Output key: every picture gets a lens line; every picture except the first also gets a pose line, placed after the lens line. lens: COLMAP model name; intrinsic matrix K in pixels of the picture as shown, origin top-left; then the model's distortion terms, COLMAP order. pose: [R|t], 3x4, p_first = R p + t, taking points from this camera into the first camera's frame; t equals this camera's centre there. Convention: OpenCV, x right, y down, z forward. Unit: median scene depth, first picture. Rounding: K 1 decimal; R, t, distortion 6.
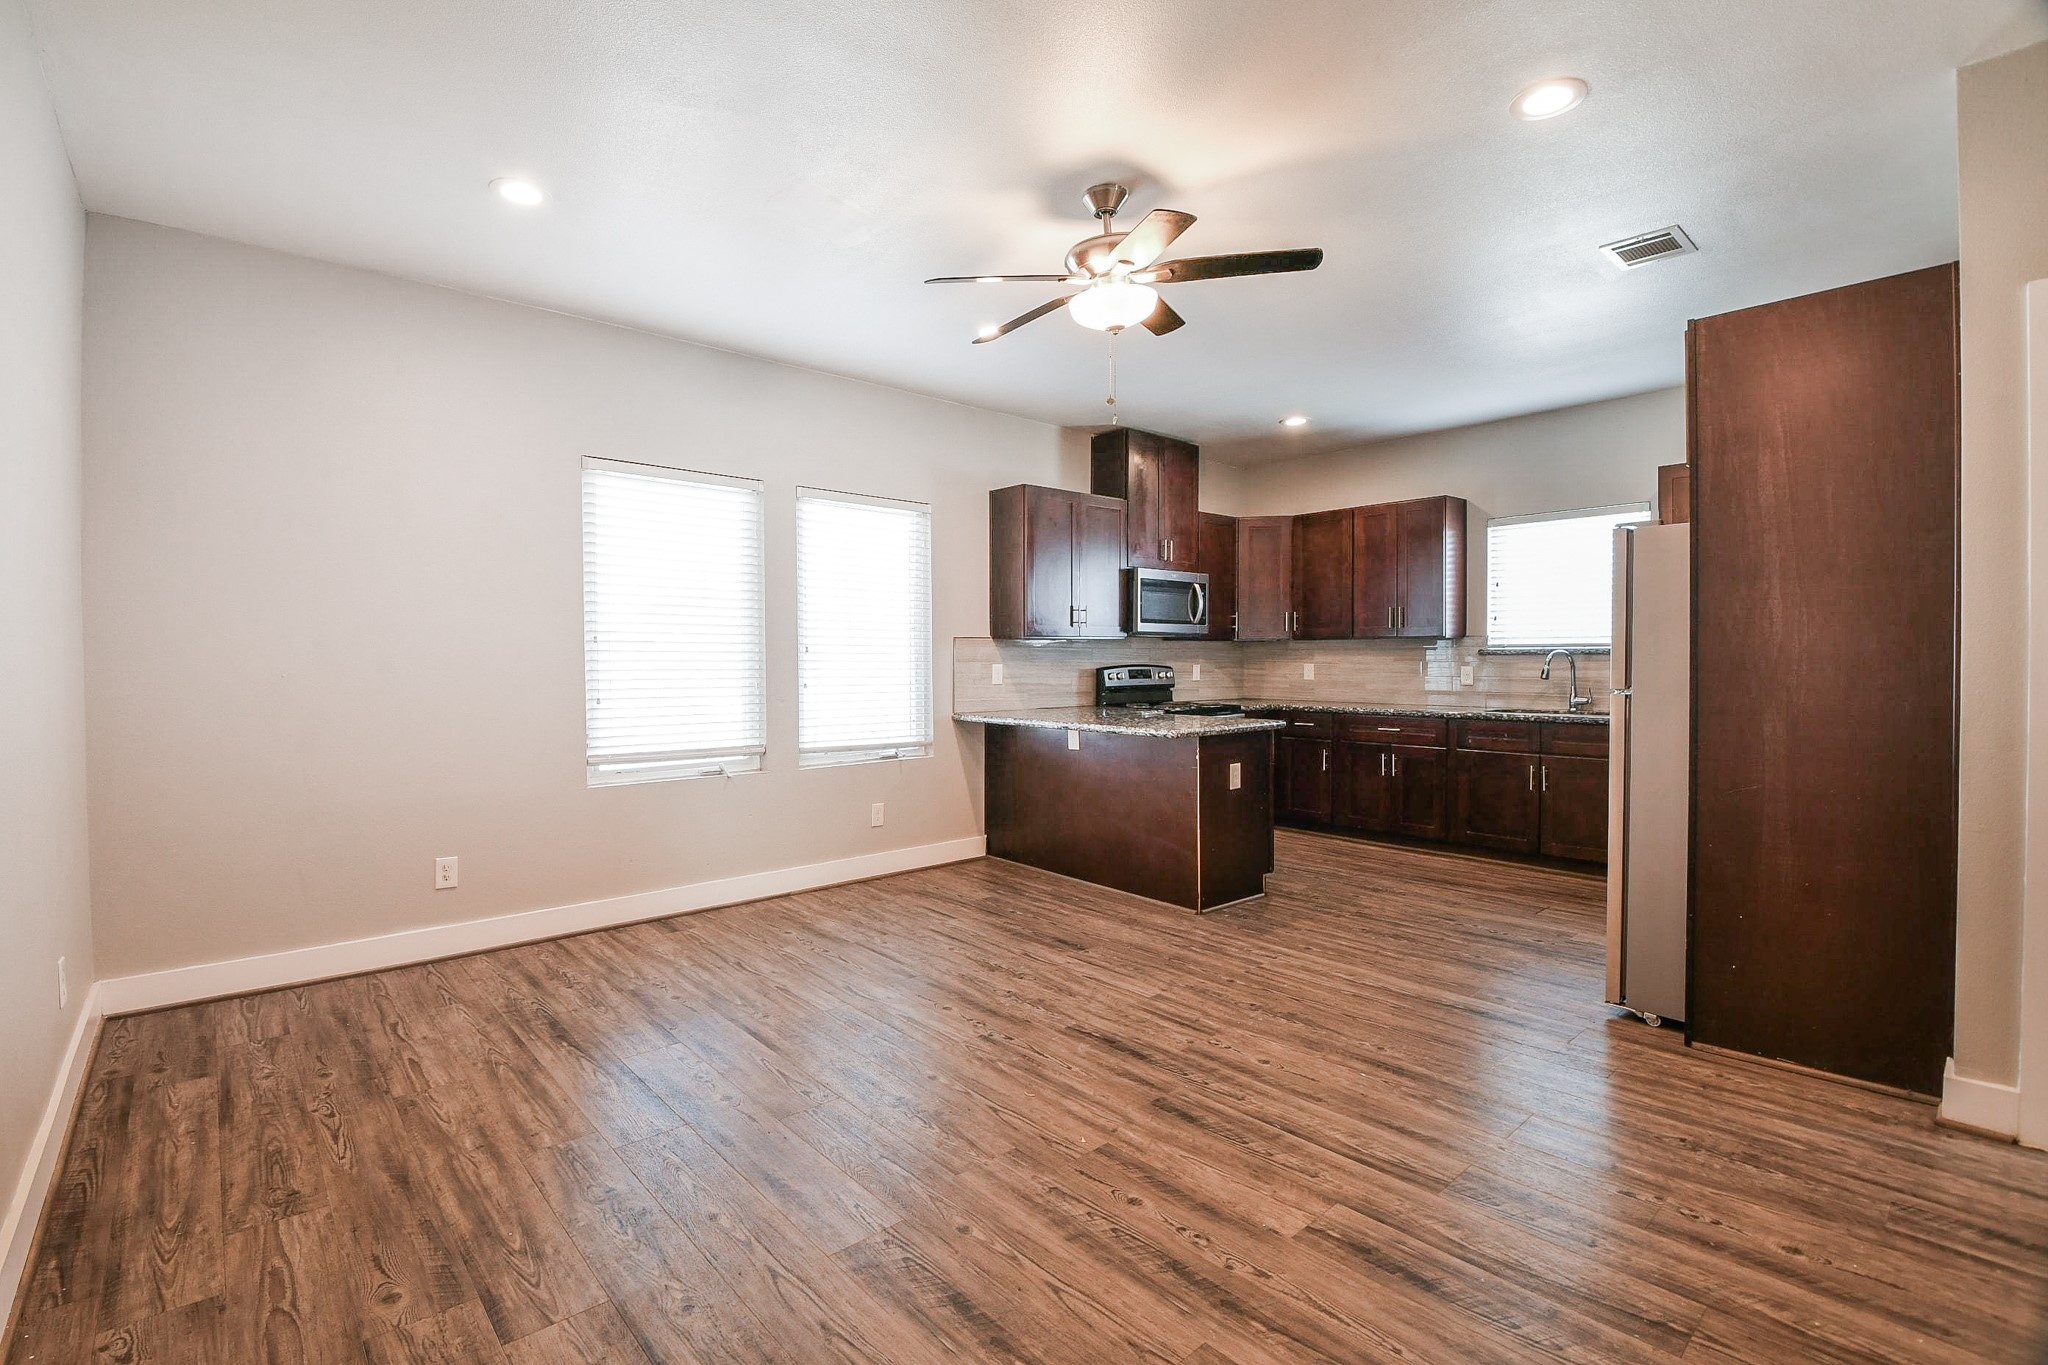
lens RADIAL K [[903.4, 0, 982.2], [0, 903.4, 666.1], [0, 0, 1]] dist [0.001734, -0.011342]
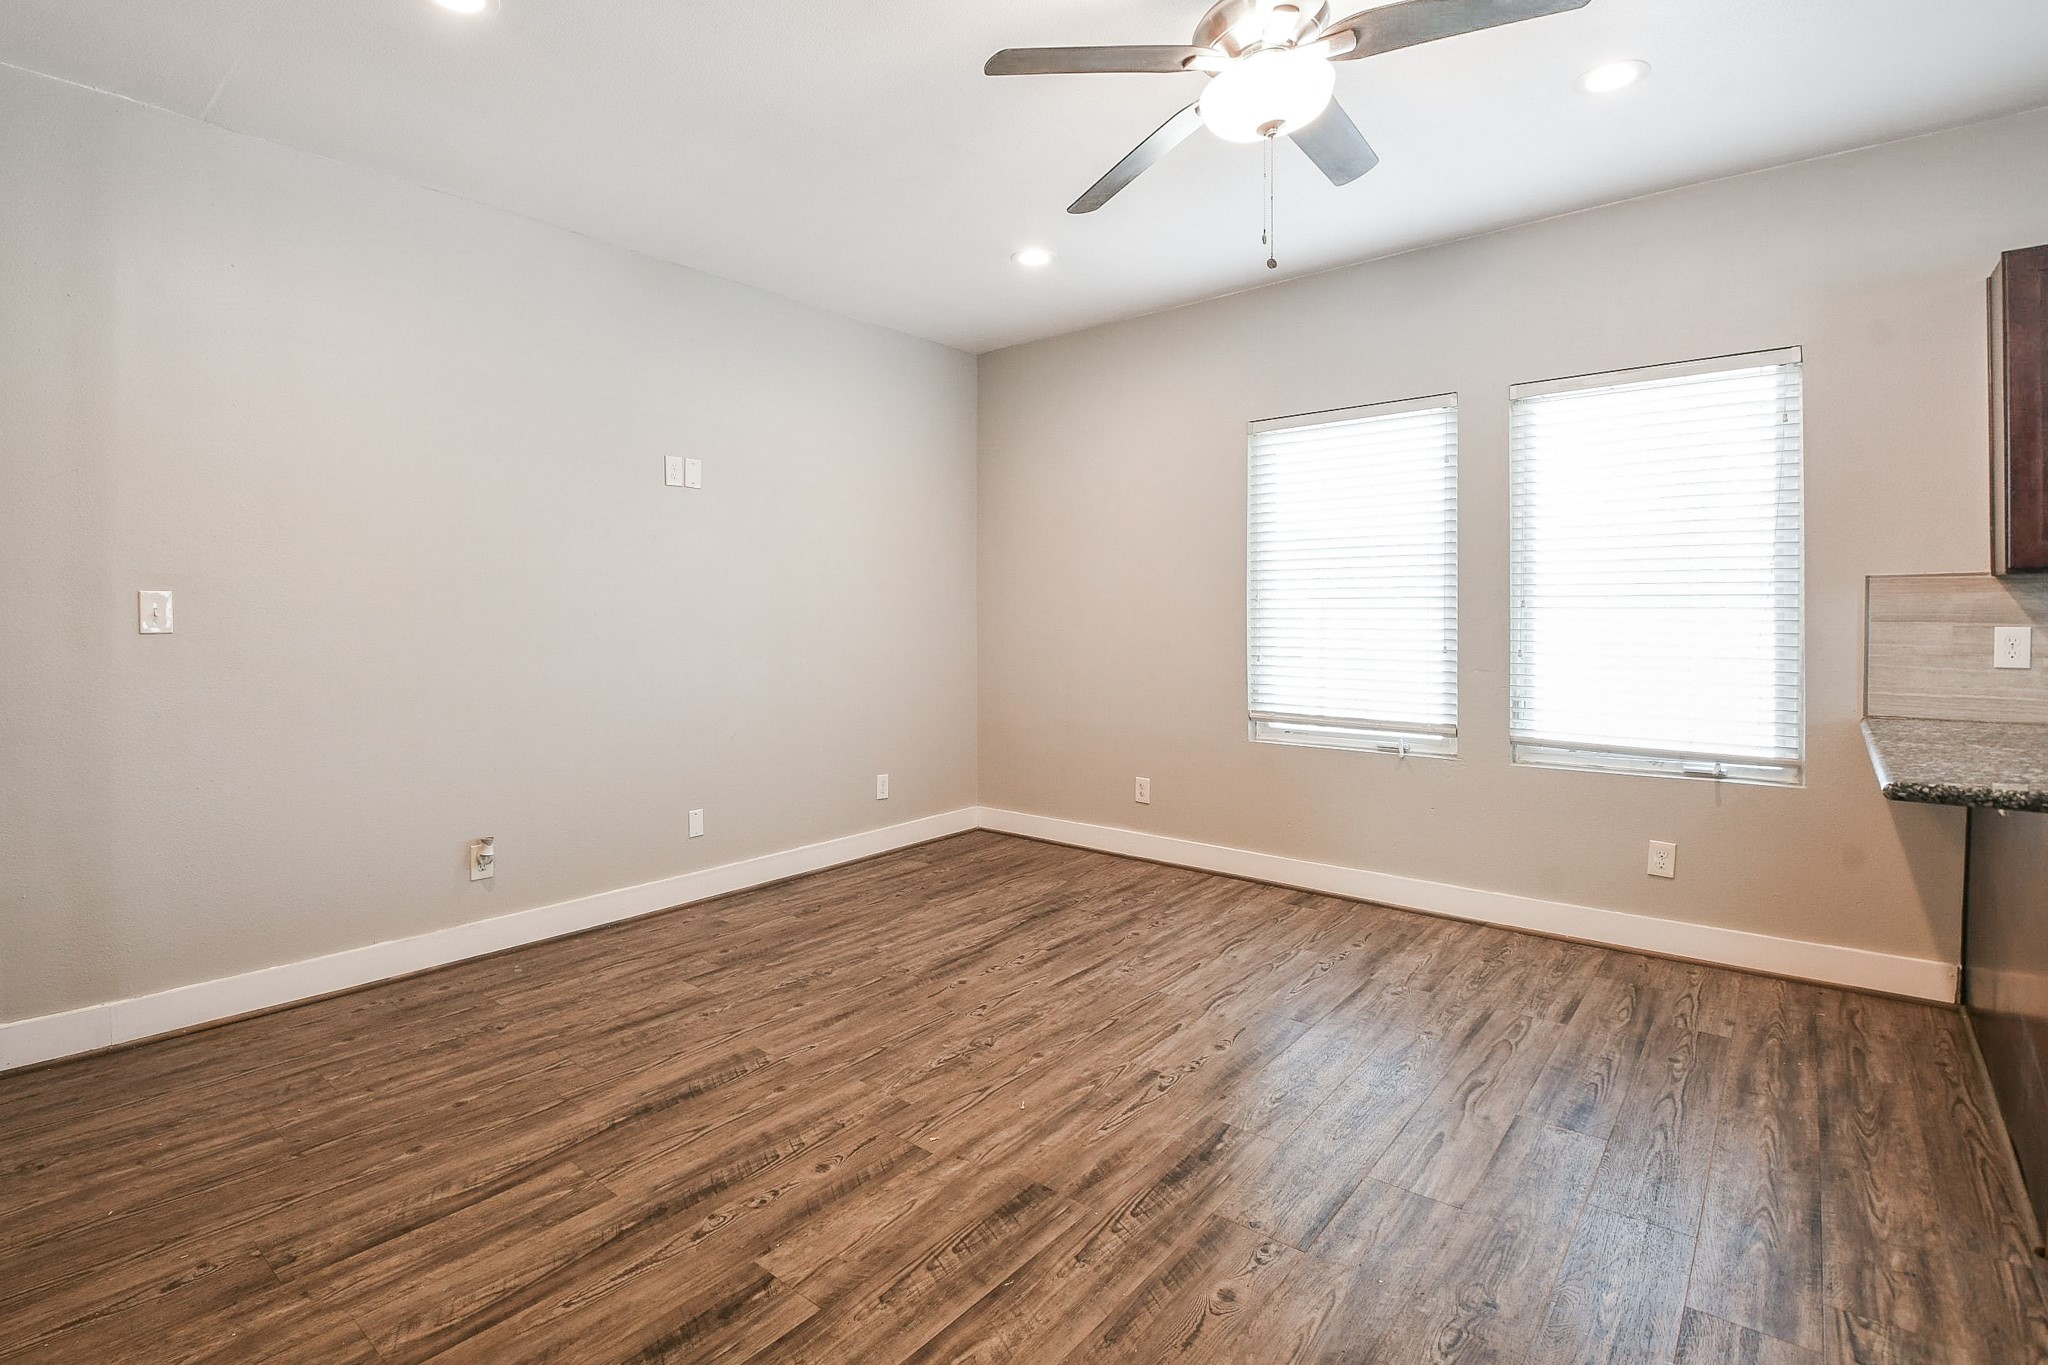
lens RADIAL K [[991.5, 0, 945.0], [0, 991.5, 627.1], [0, 0, 1]] dist [-0.012167, -0.005943]
pose [[0.137166, 0.008312, -0.990513, 0.597916], [-0.009682, 0.999928, 0.007050, -0.000205], [0.990501, 0.008623, 0.137236, 0.472667]]
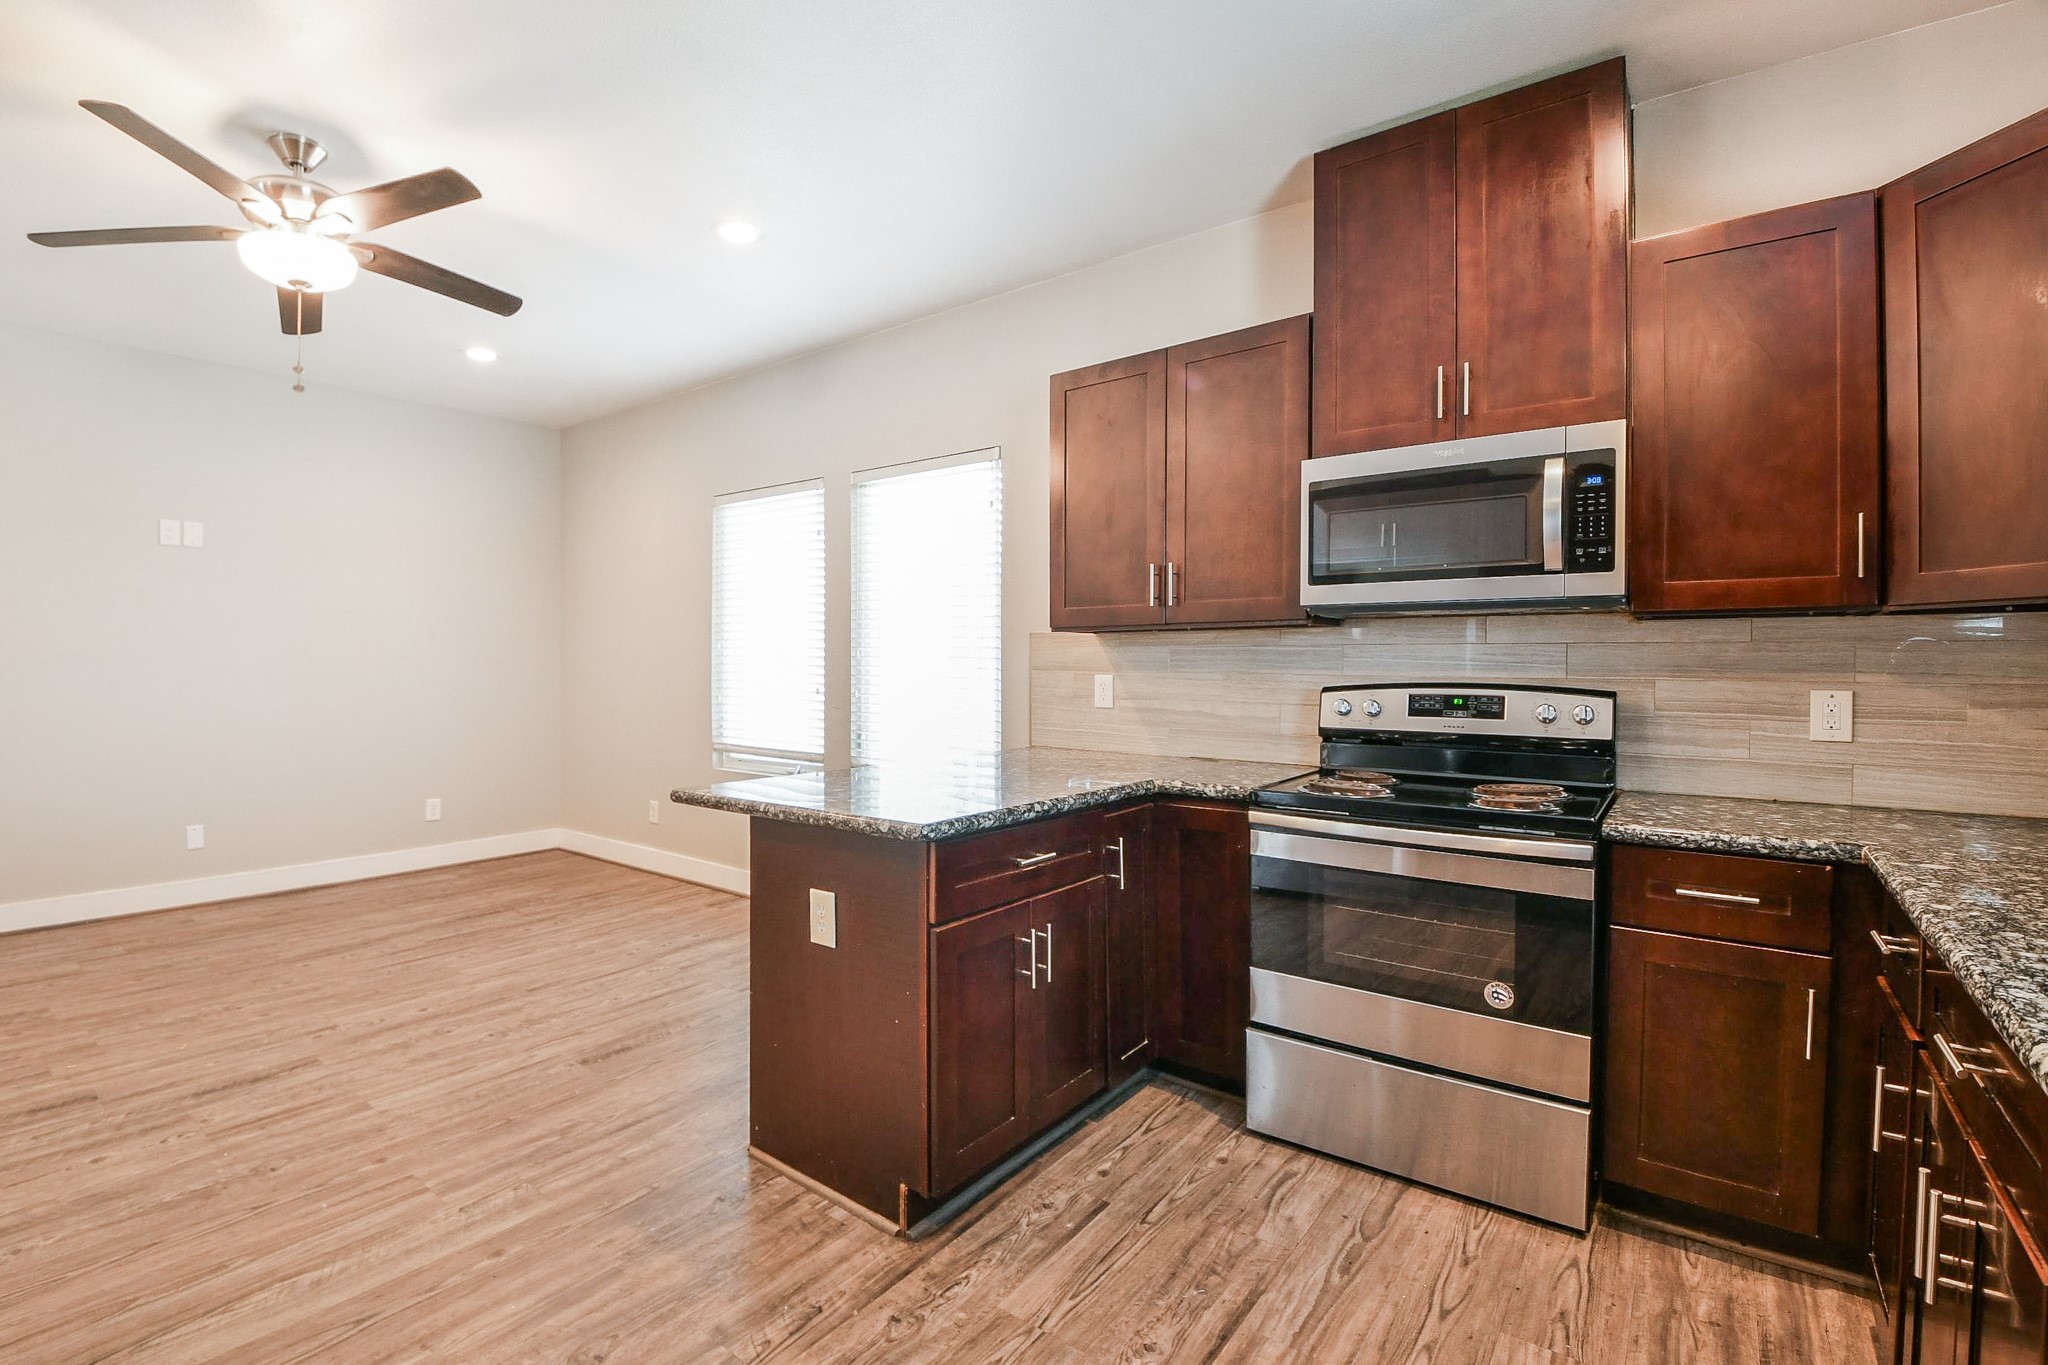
lens RADIAL K [[937.2, 0, 991.1], [0, 937.2, 682.1], [0, 0, 1]] dist [-0.026790, -0.006586]
pose [[0.203976, 0.019912, -0.978773, 0.812215], [-0.015839, 0.999729, 0.017037, -0.008919], [0.978848, 0.012027, 0.204236, 1.049806]]
